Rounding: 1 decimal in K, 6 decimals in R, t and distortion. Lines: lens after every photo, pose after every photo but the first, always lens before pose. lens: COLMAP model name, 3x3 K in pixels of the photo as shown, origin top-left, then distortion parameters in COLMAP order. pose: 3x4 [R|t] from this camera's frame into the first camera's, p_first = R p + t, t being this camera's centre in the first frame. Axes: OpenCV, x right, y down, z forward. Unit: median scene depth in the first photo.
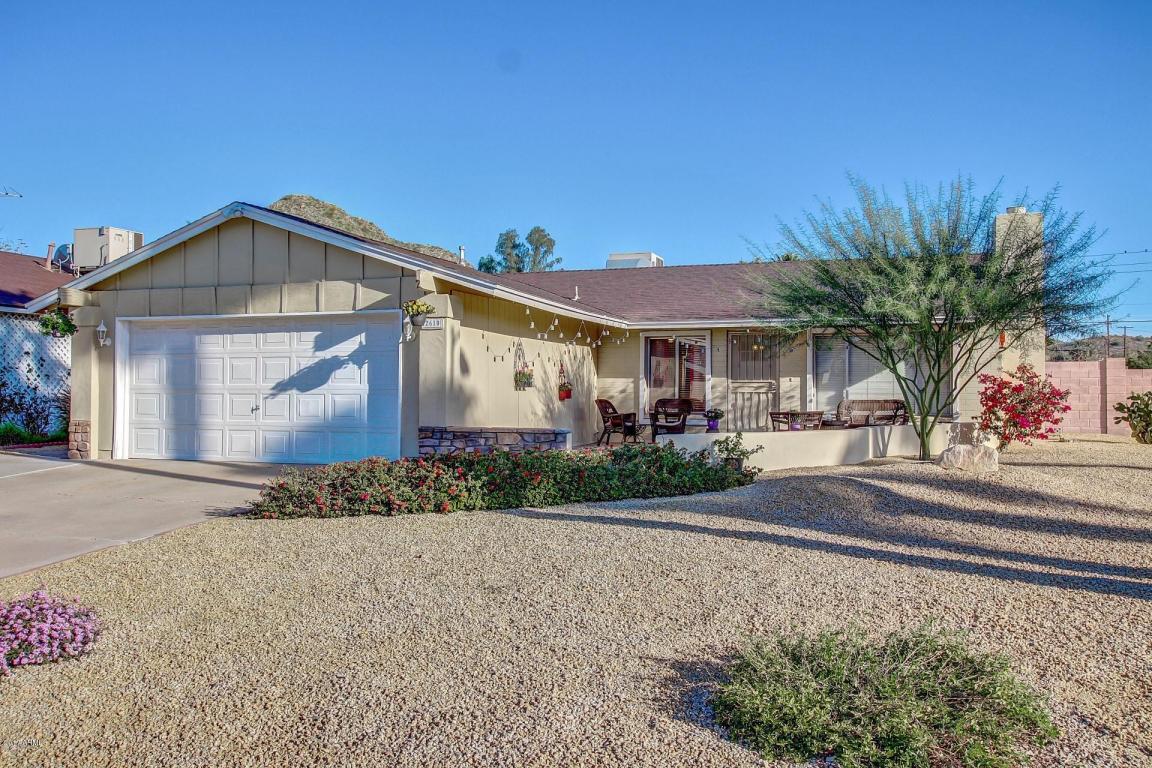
lens RADIAL K [[950.7, 0, 578.7], [0, 950.7, 383.1], [0, 0, 1]] dist [-0.004414, -0.001111]
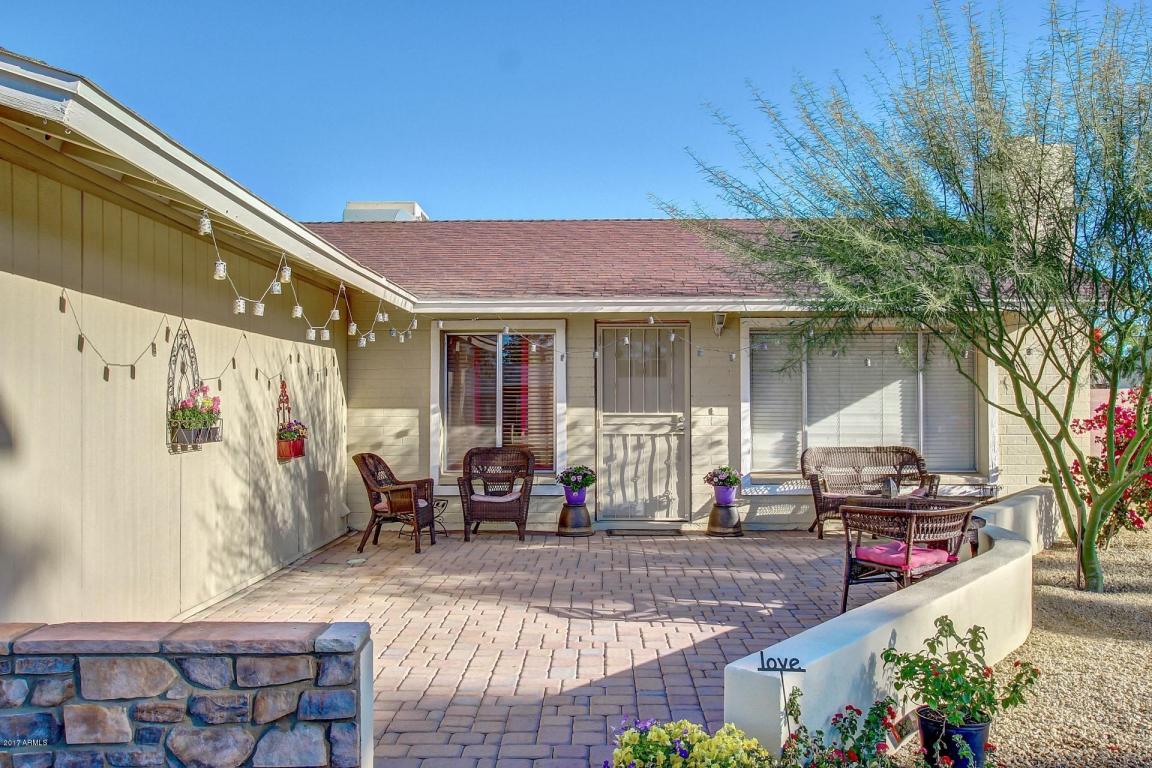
lens RADIAL K [[1028.3, 0, 580.4], [0, 1028.3, 386.6], [0, 0, 1]] dist [0.021699, 0.026300]
pose [[0.956146, 0.001468, 0.292886, -0.027467], [0.001516, 0.999949, -0.009961, -0.013557], [-0.292886, 0.009969, 0.956095, 0.498221]]
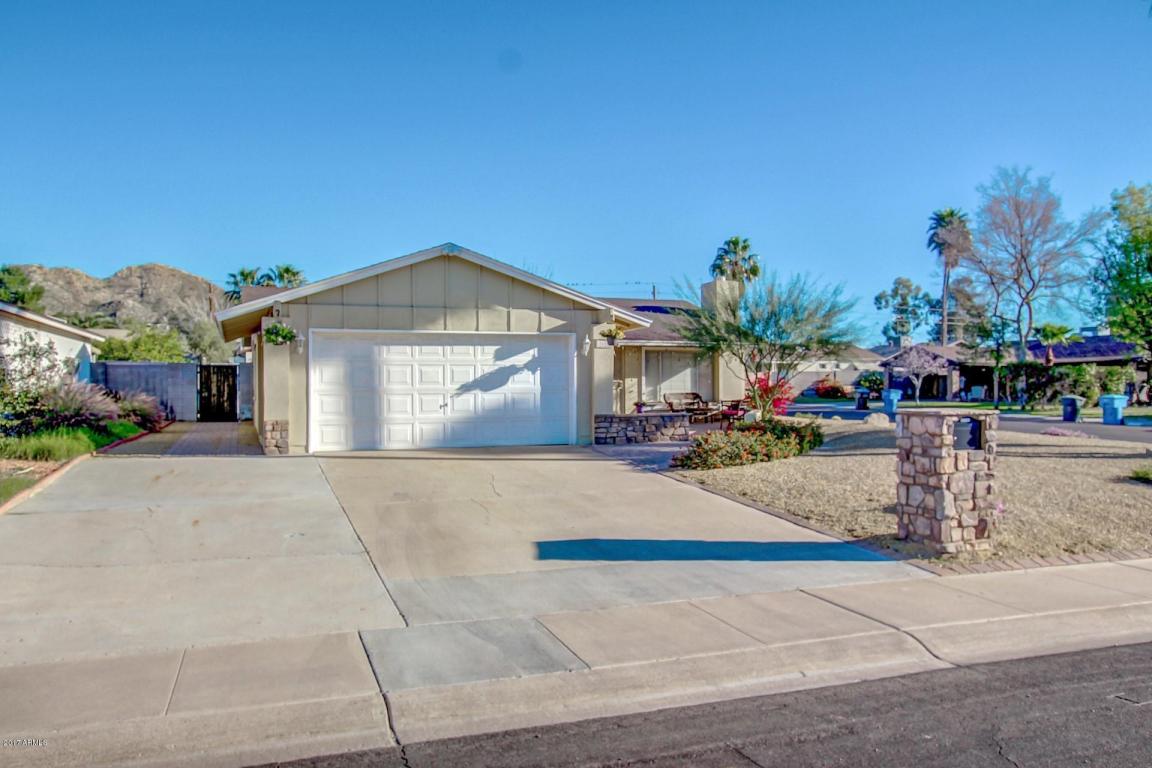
lens RADIAL K [[849.3, 0, 574.9], [0, 849.3, 384.3], [0, 0, 1]] dist [0.025304, 0.026713]
pose [[0.793285, -0.006683, 0.608814, -0.731153], [0.002920, 0.999970, 0.007172, -0.007187], [-0.608843, -0.003912, 0.793281, -0.007142]]
